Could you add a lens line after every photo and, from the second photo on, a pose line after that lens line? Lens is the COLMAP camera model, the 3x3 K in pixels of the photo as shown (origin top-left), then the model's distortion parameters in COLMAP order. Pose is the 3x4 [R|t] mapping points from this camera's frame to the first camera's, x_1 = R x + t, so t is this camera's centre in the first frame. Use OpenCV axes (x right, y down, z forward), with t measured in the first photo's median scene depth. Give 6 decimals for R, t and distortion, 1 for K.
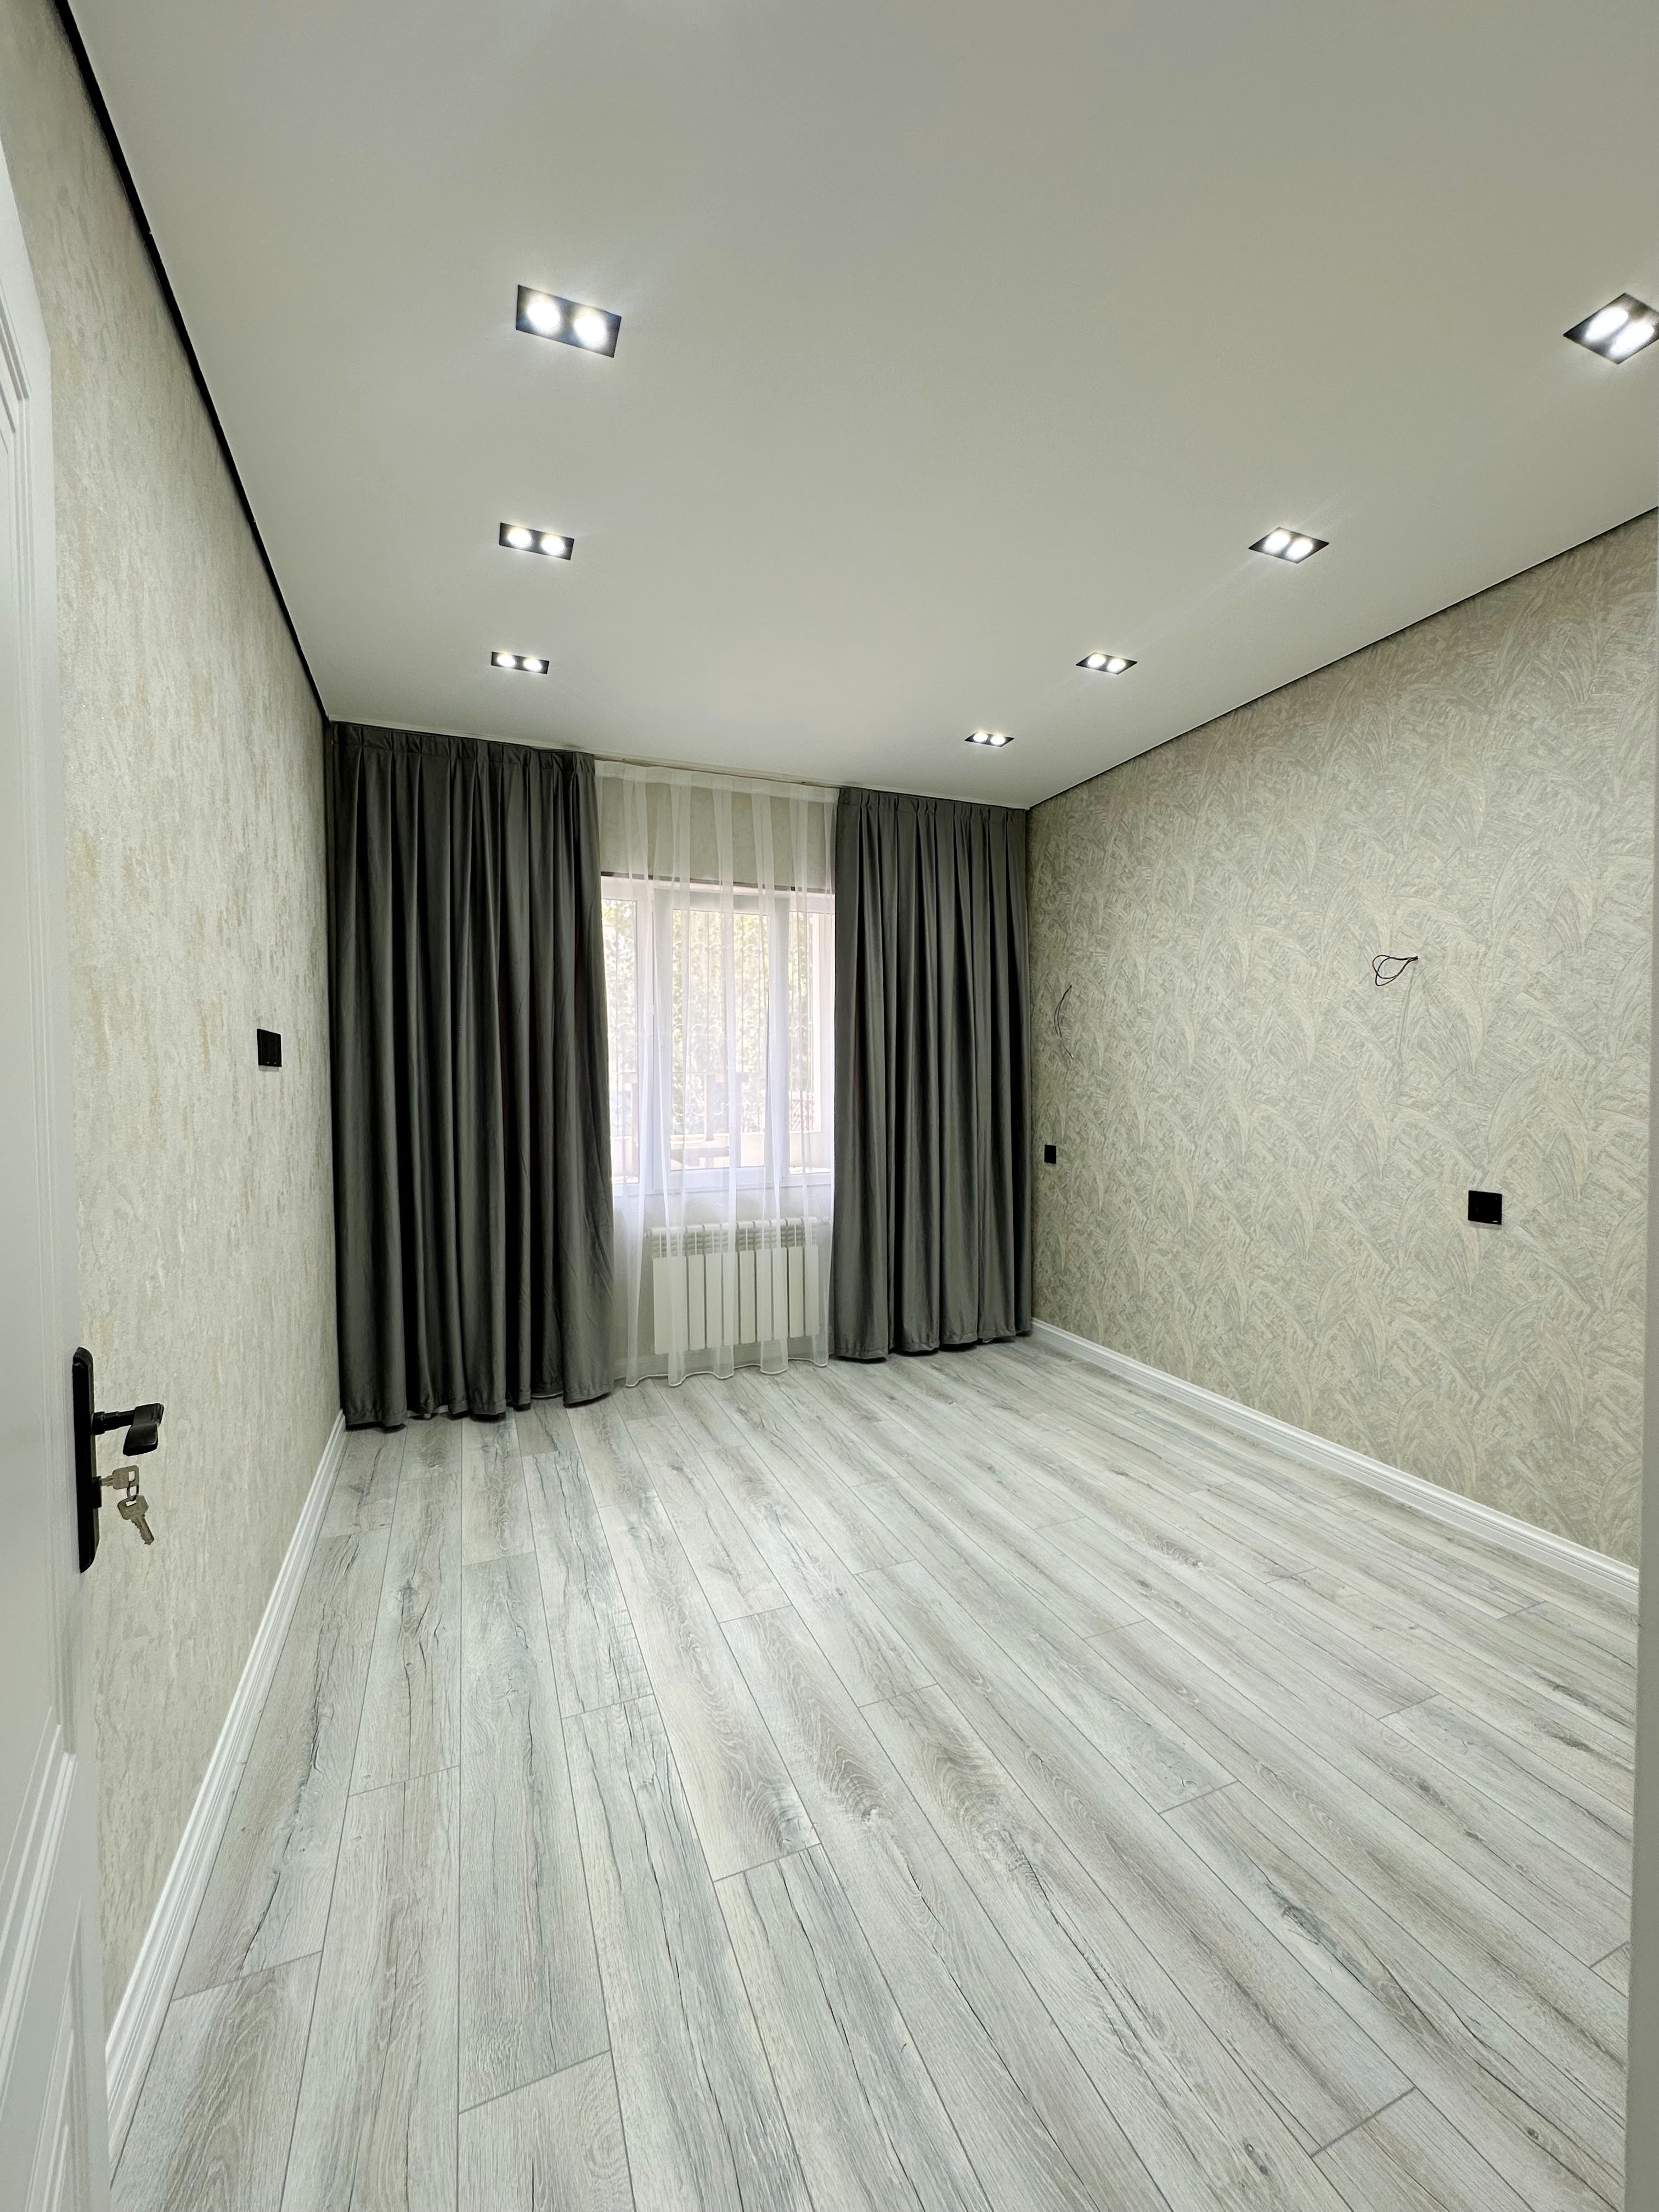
lens RADIAL K [[883.2, 0, 829.5], [0, 883.2, 1106.0], [0, 0, 1]] dist [-0.003176, 0.001063]
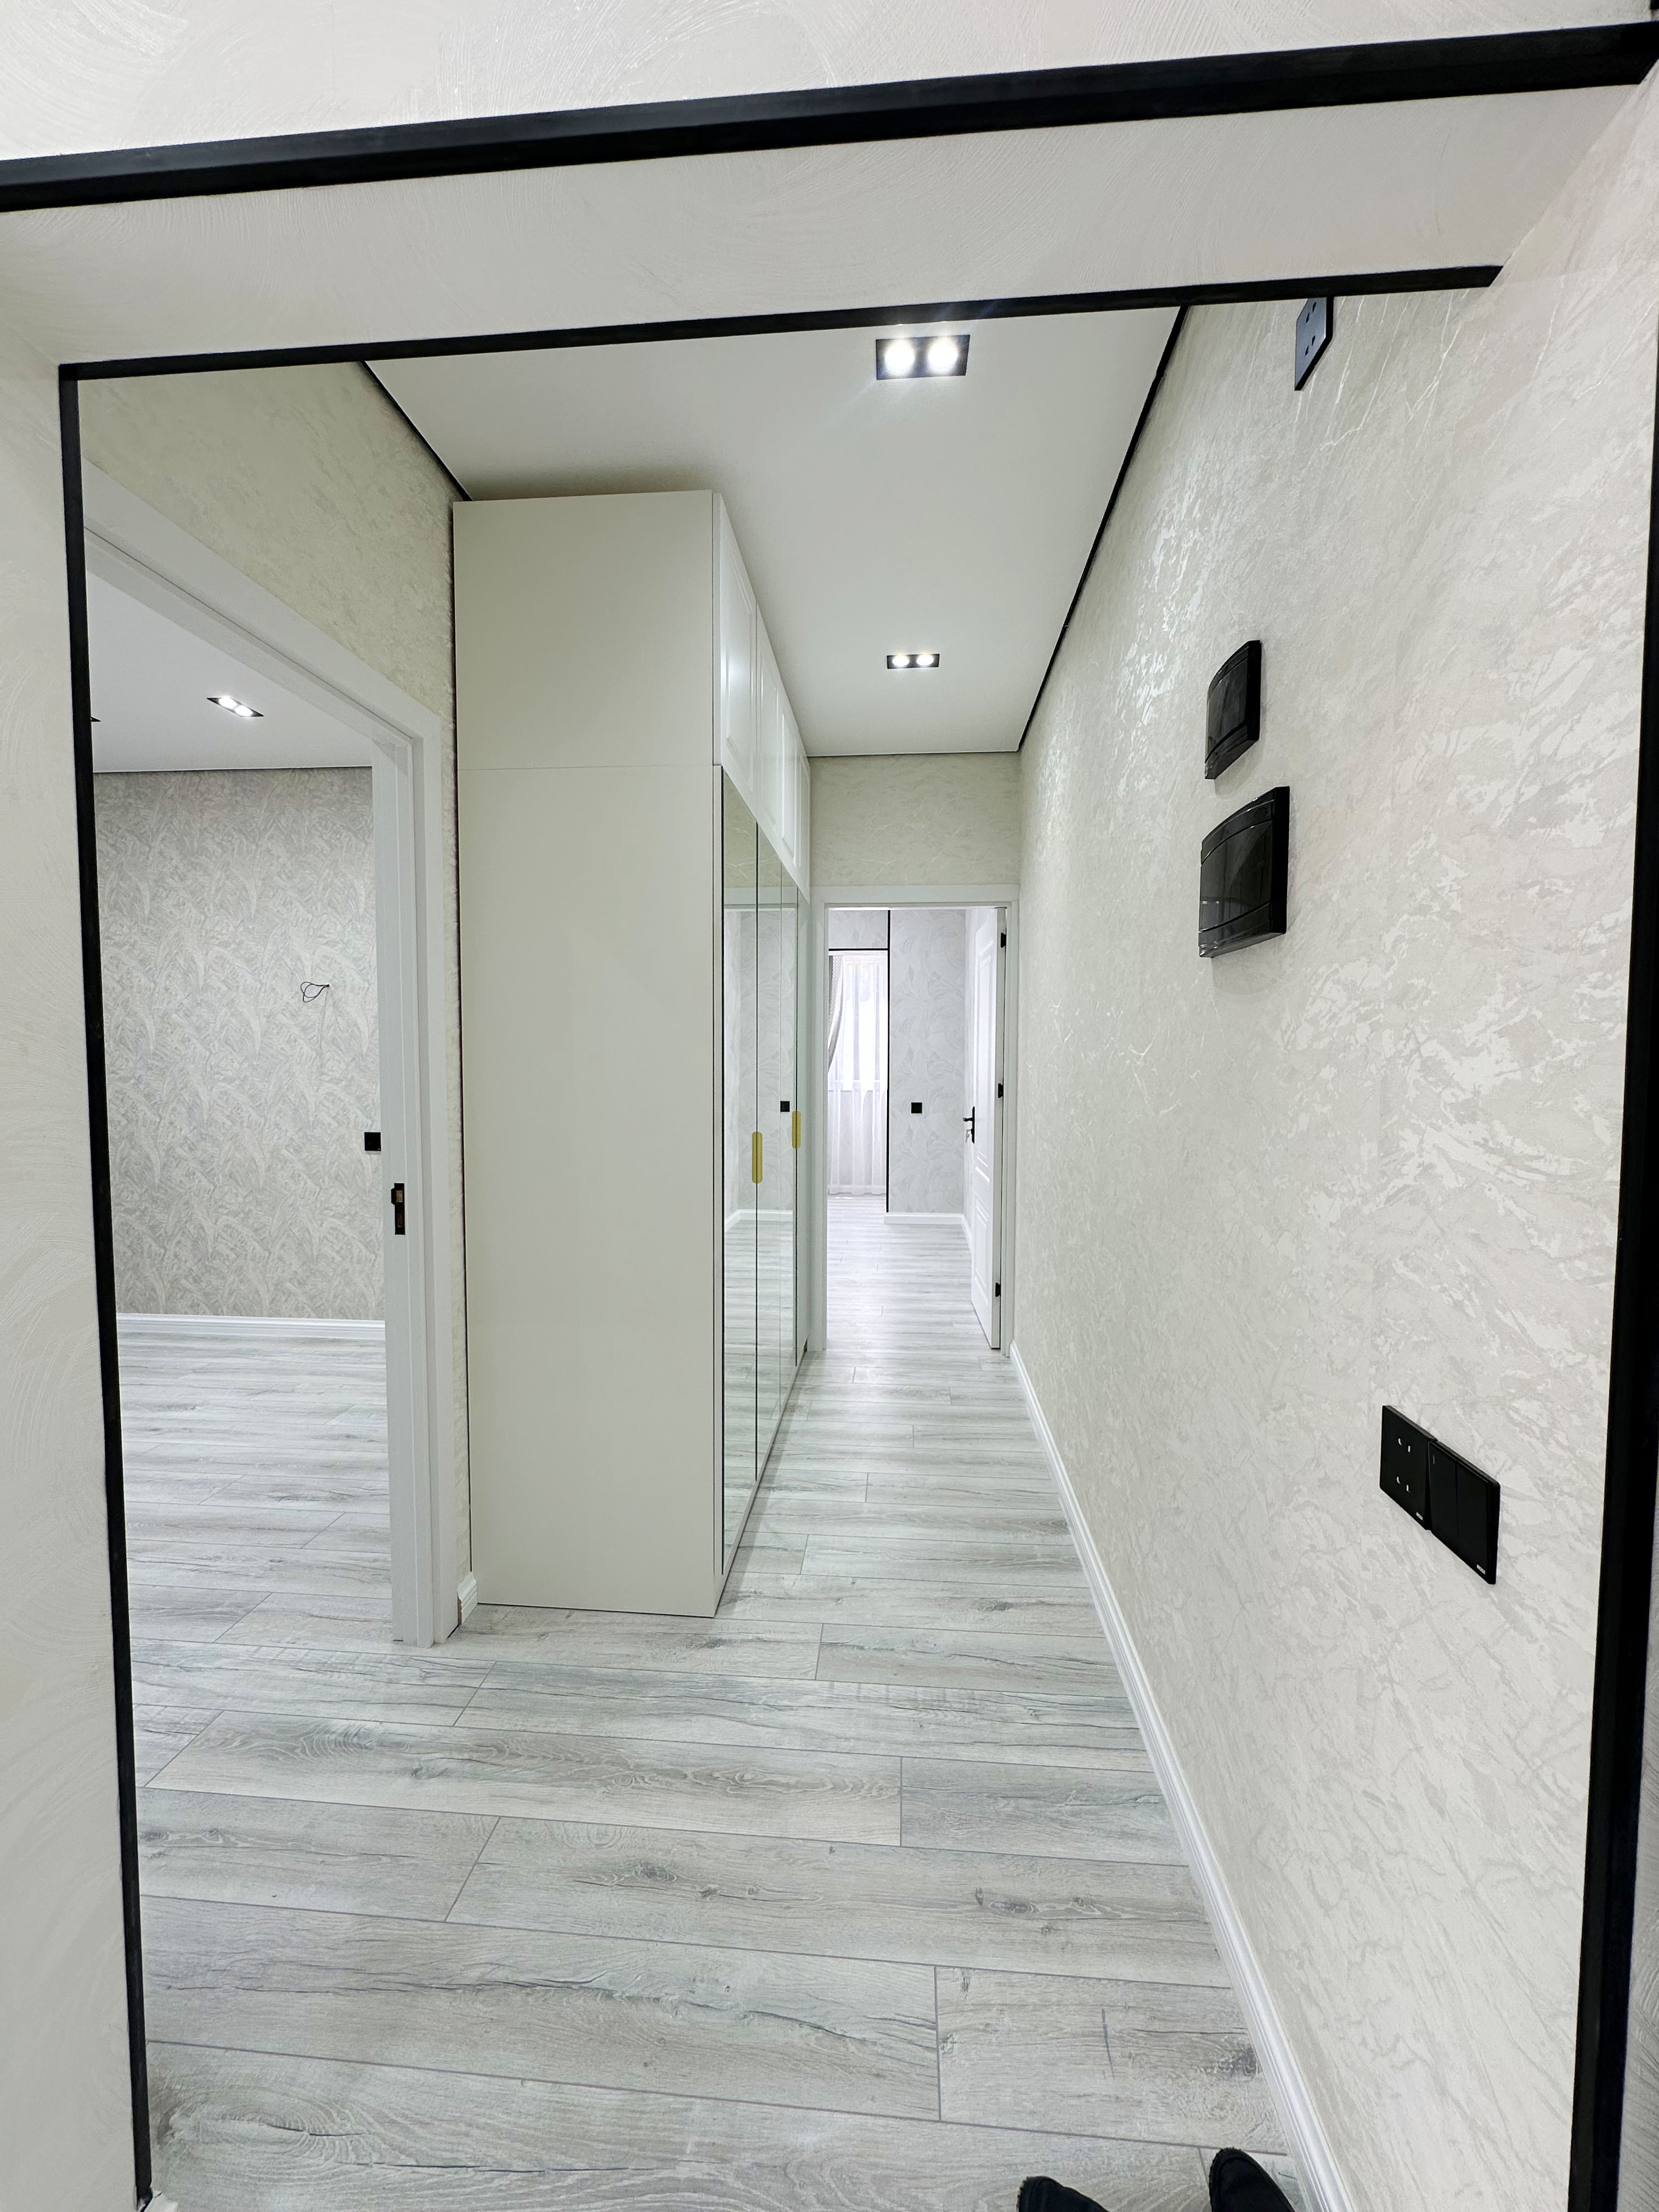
lens RADIAL K [[883.2, 0, 829.5], [0, 883.2, 1106.0], [0, 0, 1]] dist [-0.003176, 0.001063]
pose [[0.457803, -0.036227, 0.888315, -0.322589], [0.021023, 0.999331, 0.029921, 0.015990], [-0.888805, 0.004977, 0.458258, -0.501563]]
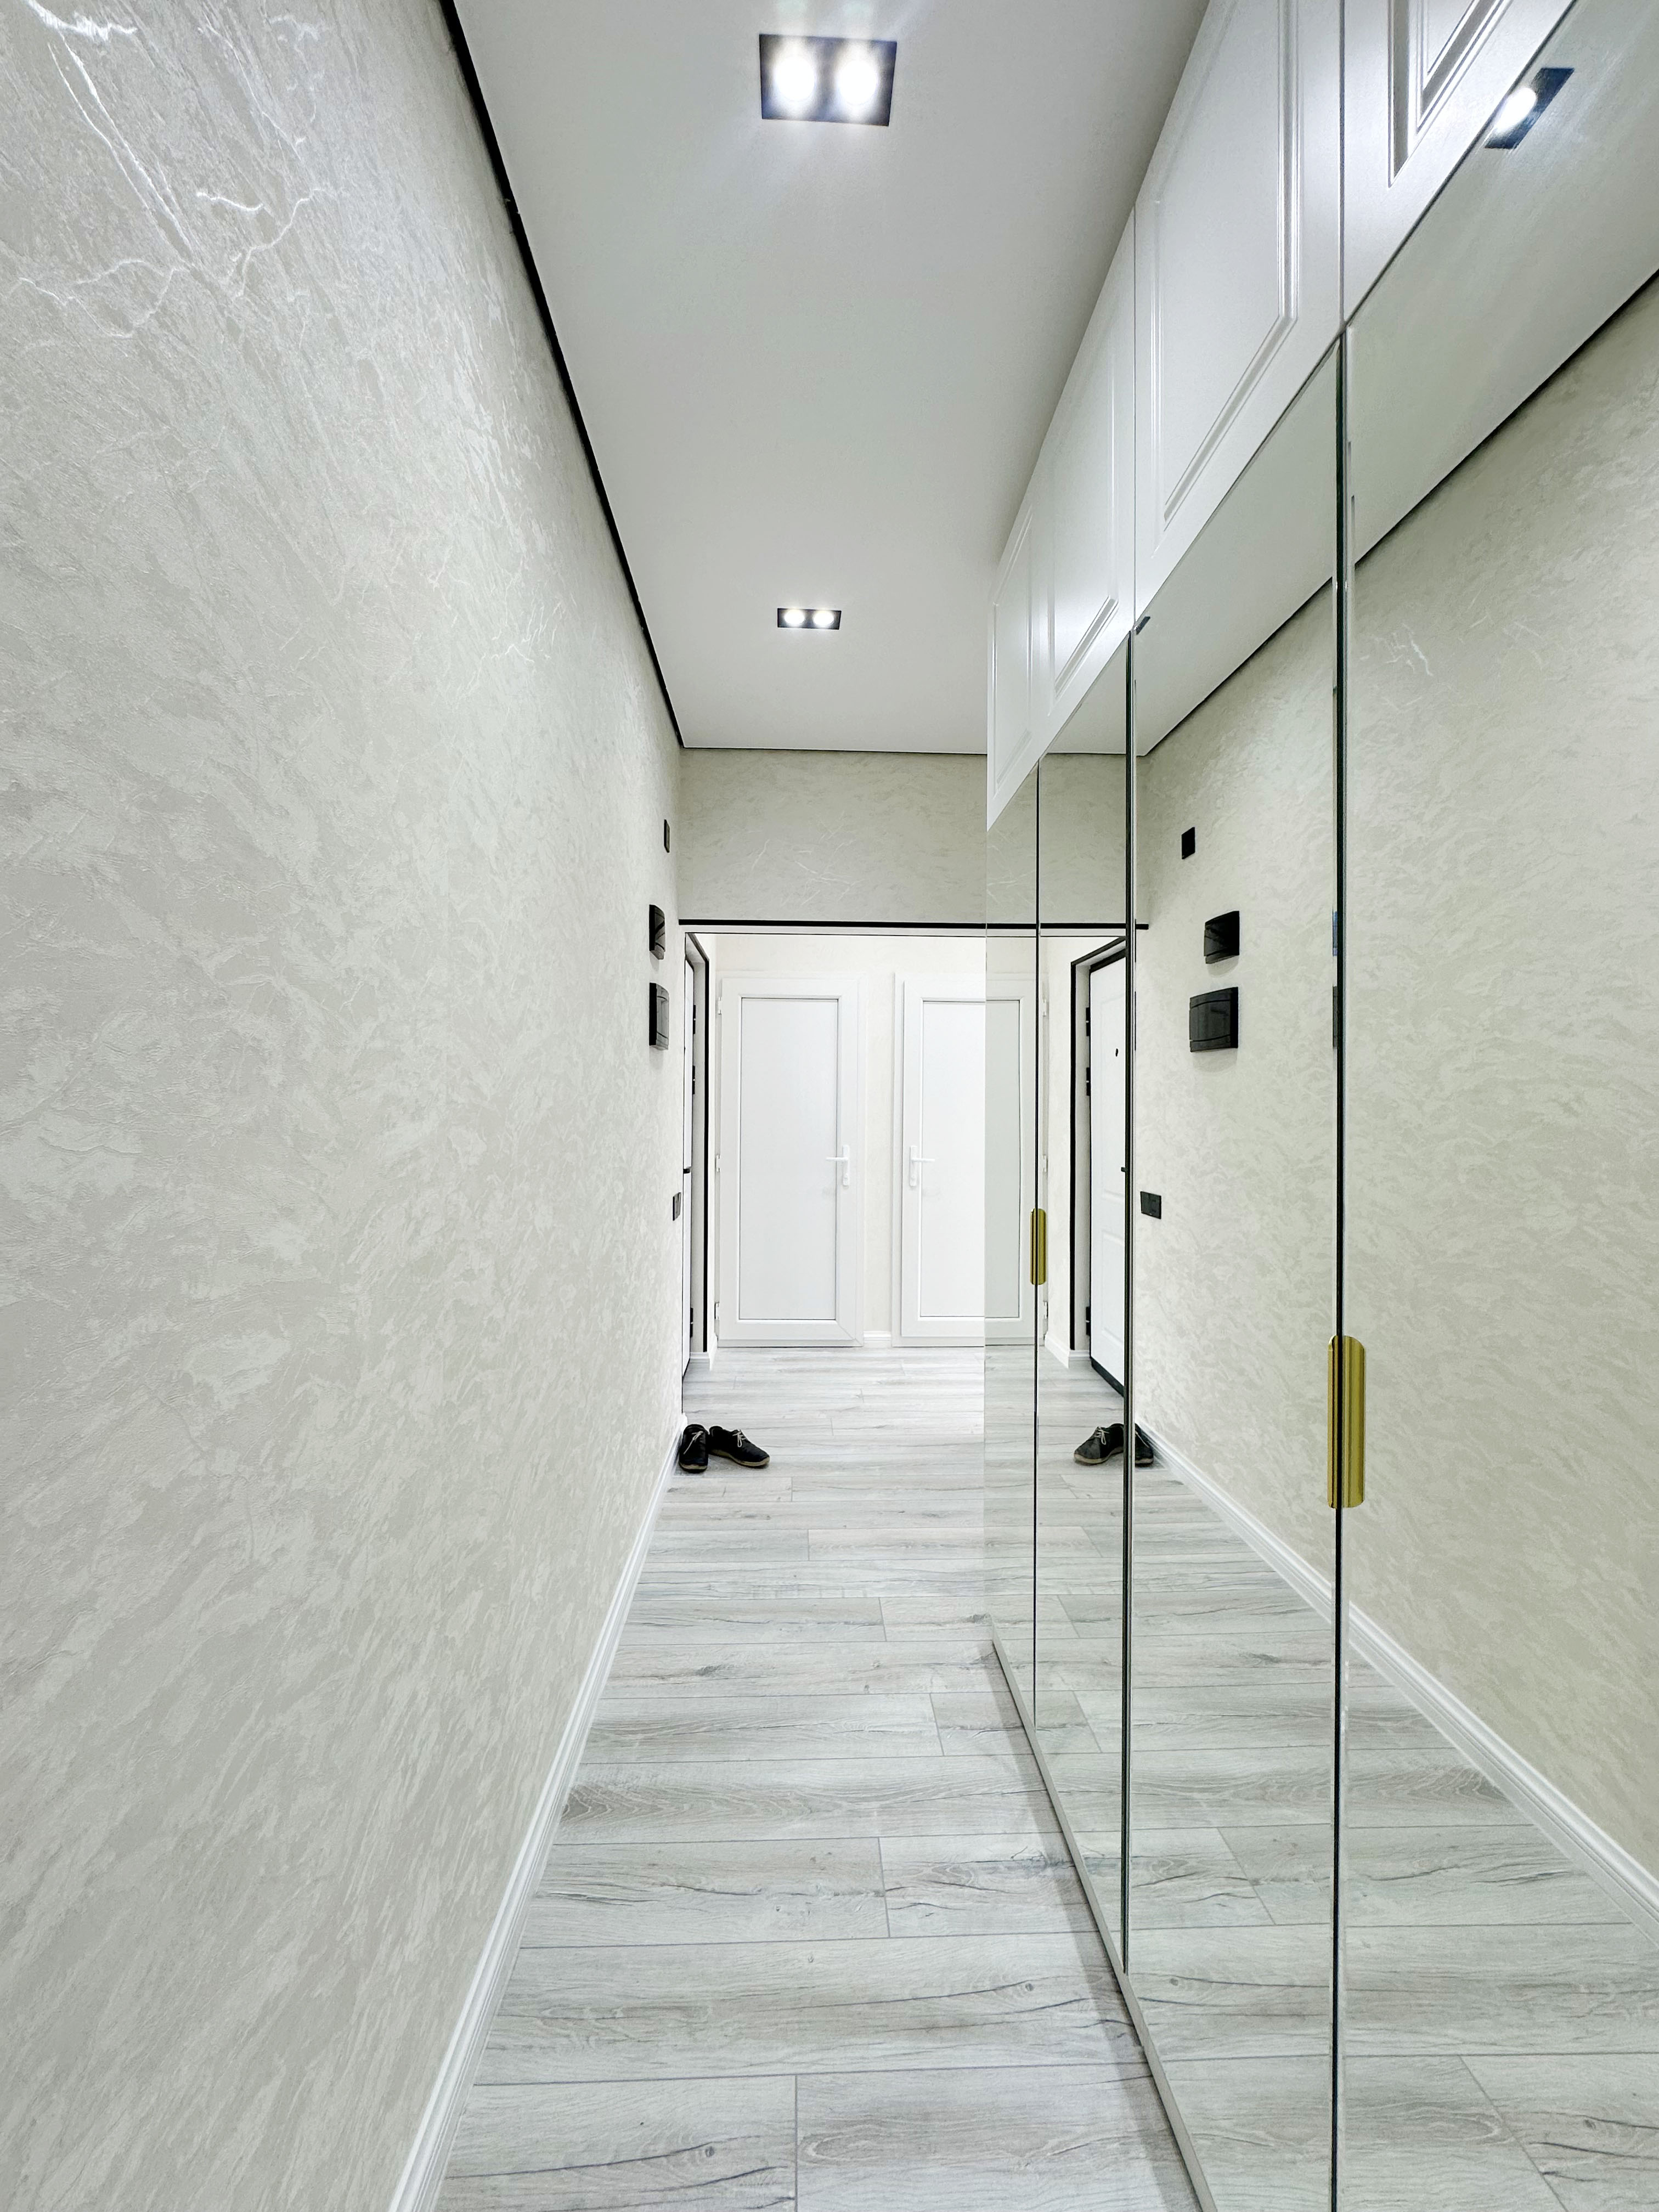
lens RADIAL K [[883.2, 0, 829.5], [0, 883.2, 1106.0], [0, 0, 1]] dist [-0.003176, 0.001063]
pose [[-0.344902, 0.008843, -0.938597, 1.162646], [-0.038064, 0.999001, 0.023400, -0.014290], [0.937867, 0.043798, -0.344221, 0.086171]]
